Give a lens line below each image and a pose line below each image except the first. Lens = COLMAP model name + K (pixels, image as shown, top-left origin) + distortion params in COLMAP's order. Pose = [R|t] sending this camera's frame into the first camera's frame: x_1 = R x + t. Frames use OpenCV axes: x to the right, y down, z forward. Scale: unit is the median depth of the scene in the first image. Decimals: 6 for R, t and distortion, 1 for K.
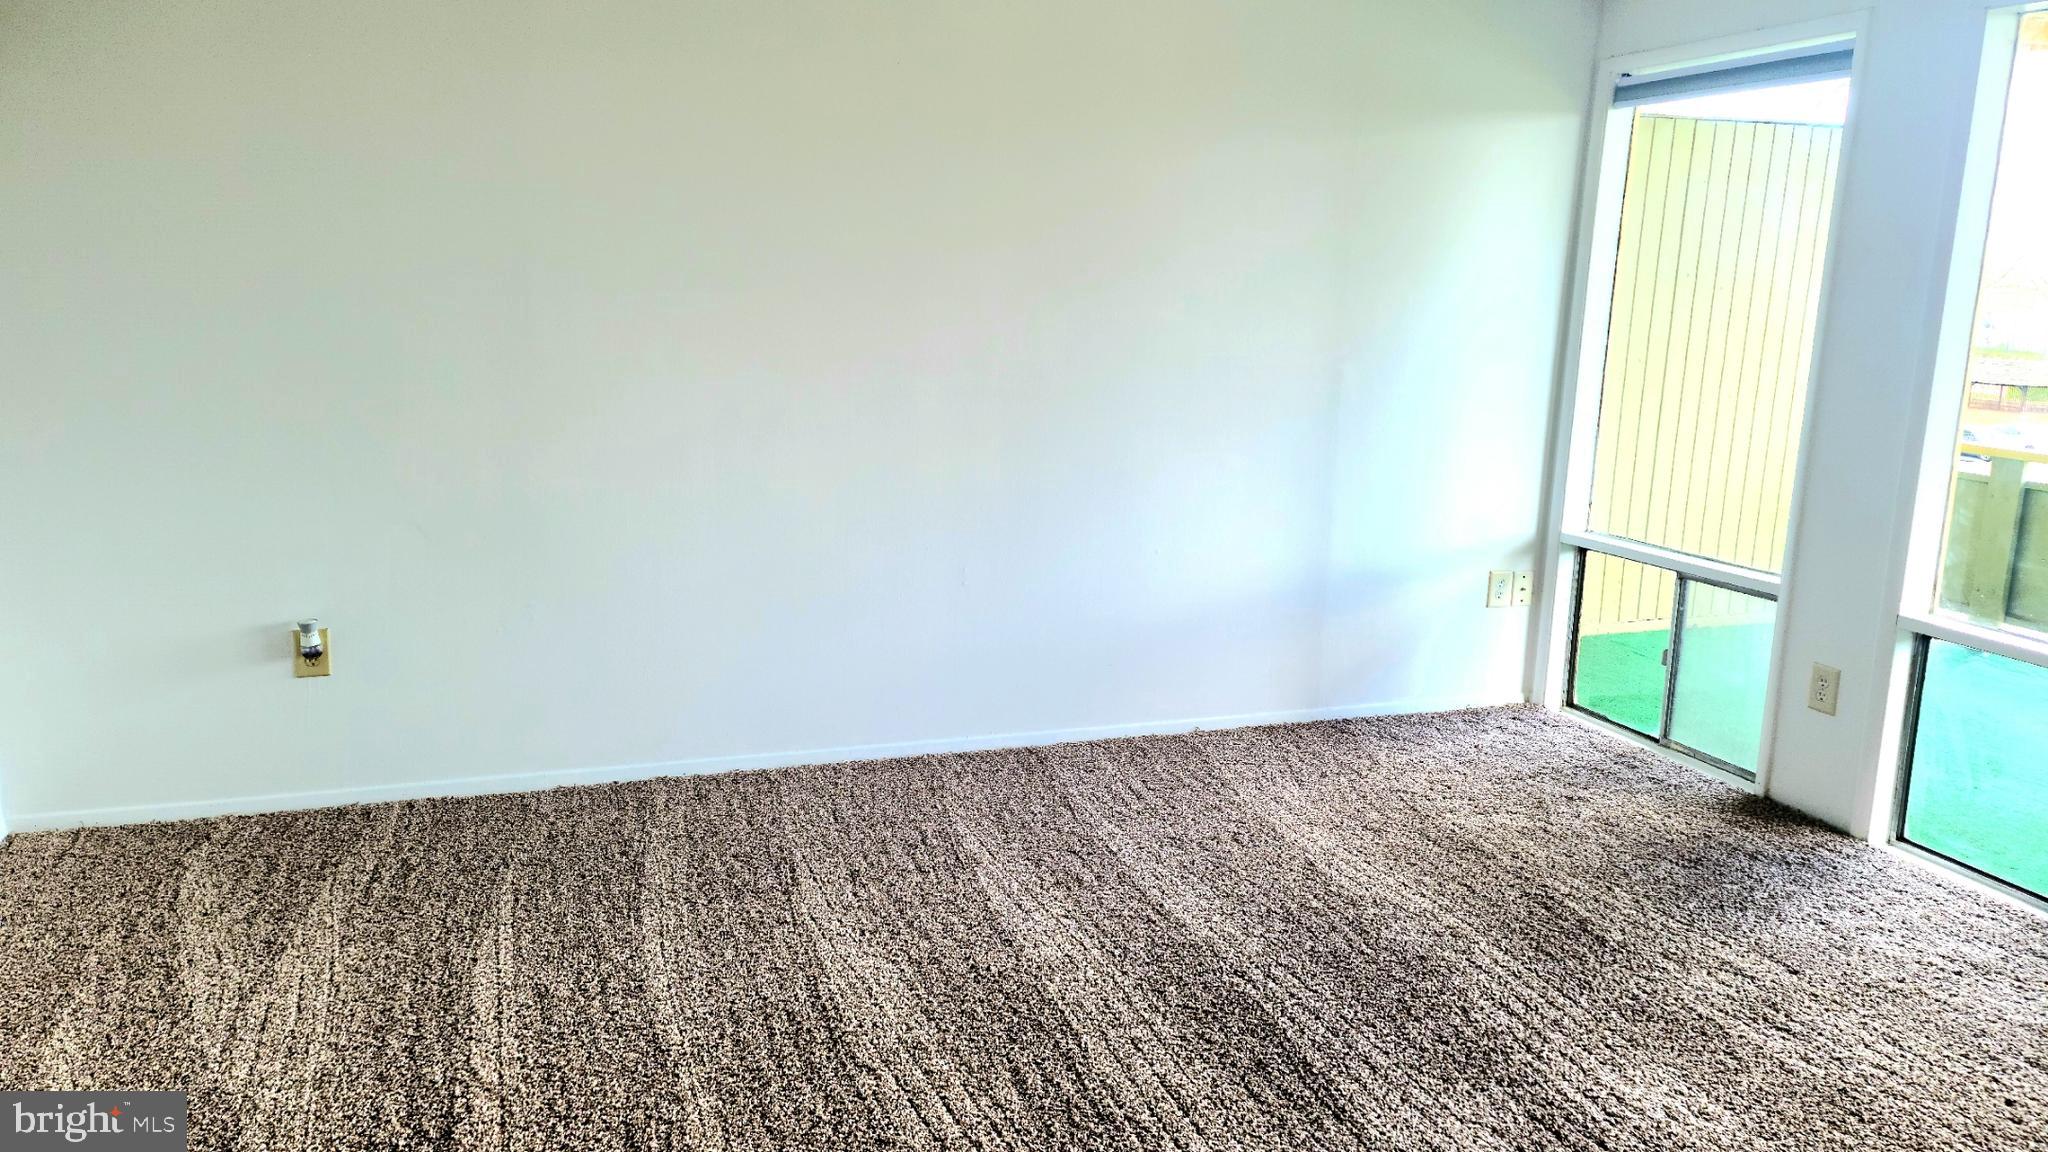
lens RADIAL K [[1490.9, 0, 1006.7], [0, 1490.9, 549.8], [0, 0, 1]] dist [0.039989, -0.007045]
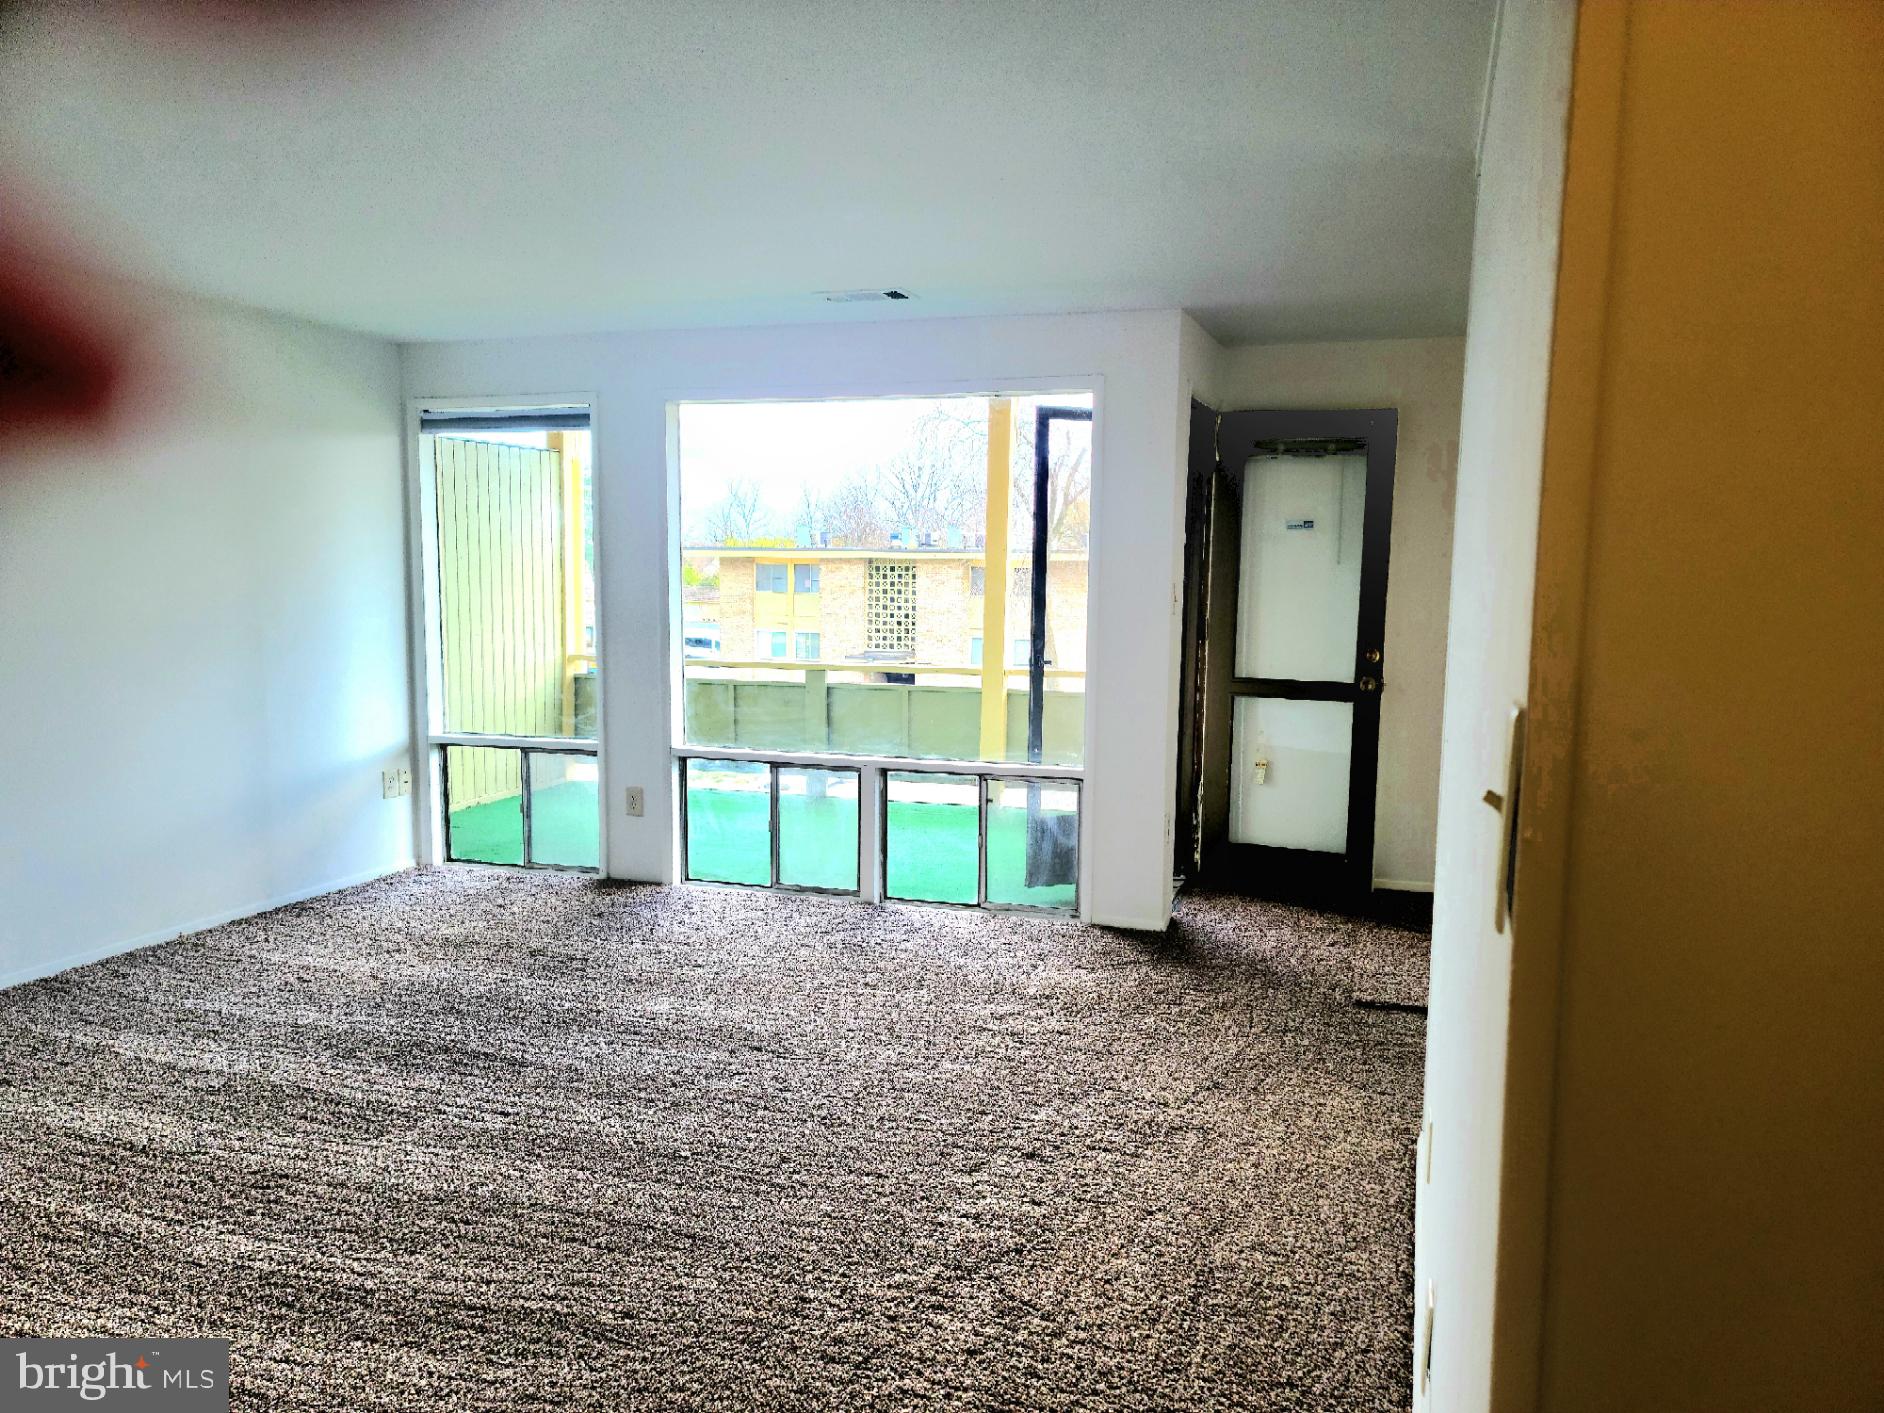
lens RADIAL K [[1411.1, 0, 941.1], [0, 1411.1, 725.2], [0, 0, 1]] dist [0.076499, -0.000010]
pose [[0.636208, -0.114093, 0.763035, -0.357620], [0.153983, 0.987885, 0.019325, 0.028497], [-0.755995, 0.105200, 0.646068, -0.220298]]
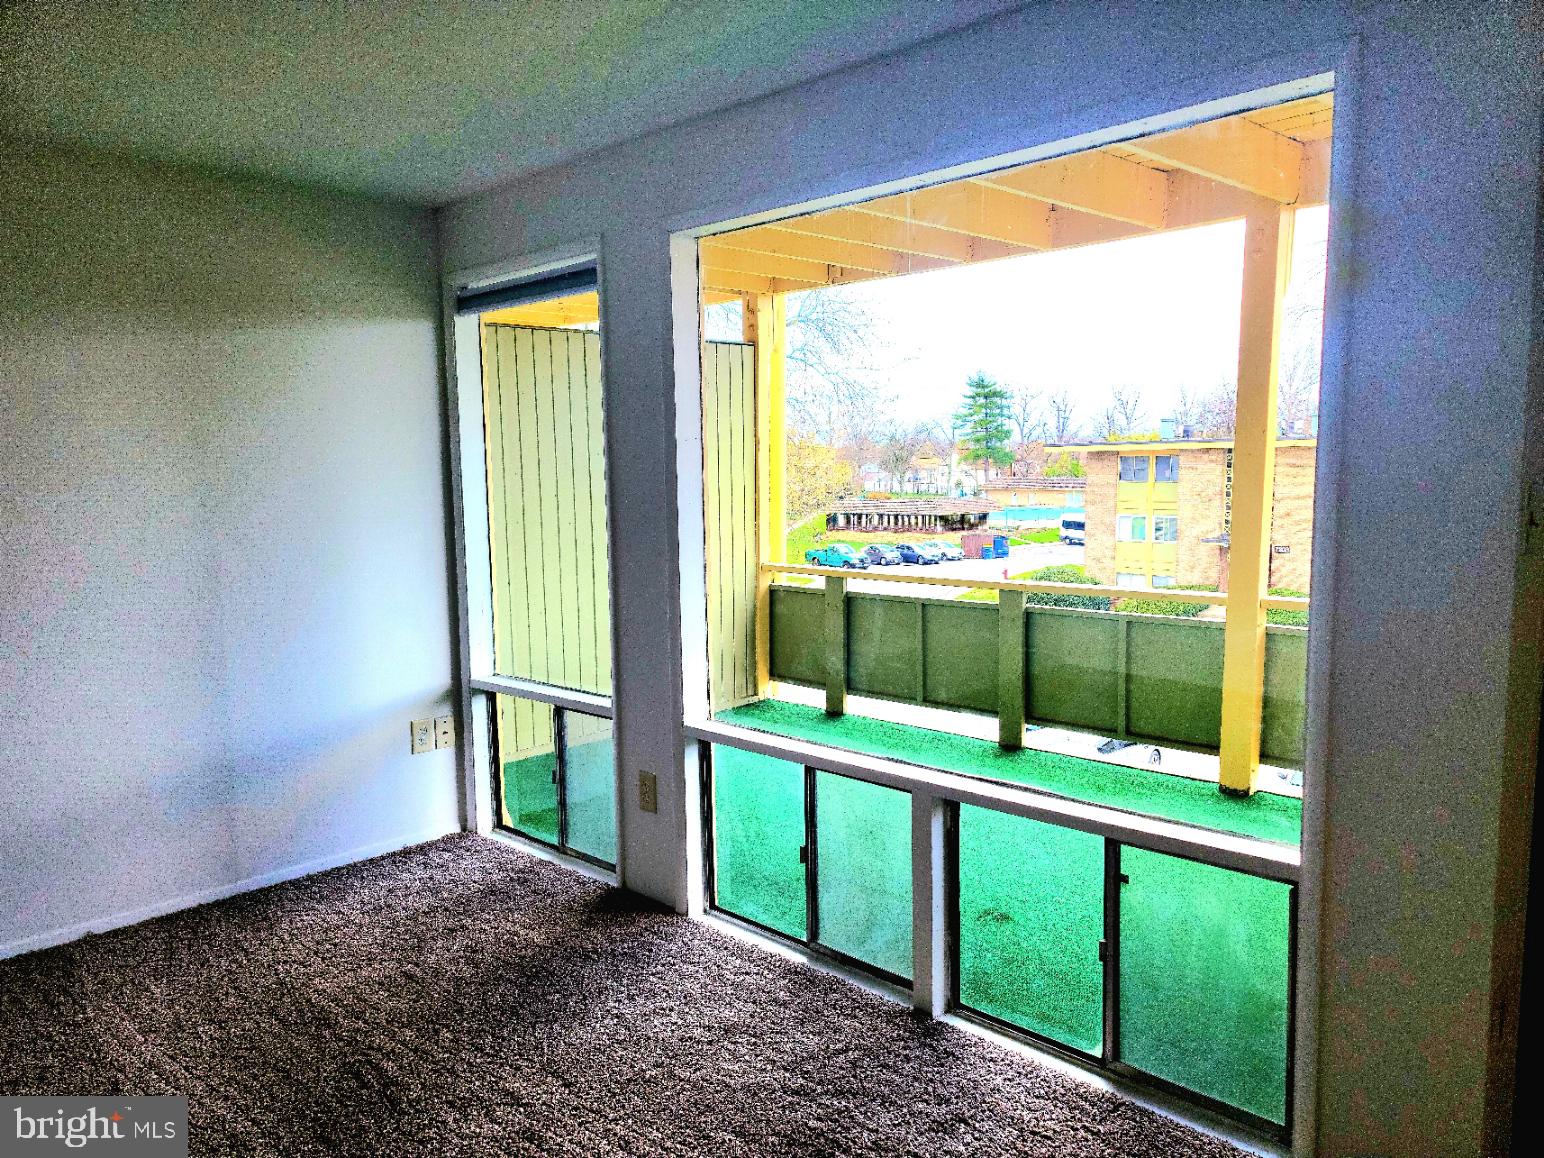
lens RADIAL K [[1156.4, 0, 773.3], [0, 1156.4, 602.9], [0, 0, 1]] dist [0.076499, -0.000010]
pose [[0.897612, -0.098594, 0.429619, 0.219431], [0.123846, 0.991813, -0.031141, -0.014446], [-0.423032, 0.081159, 0.902473, 0.097890]]
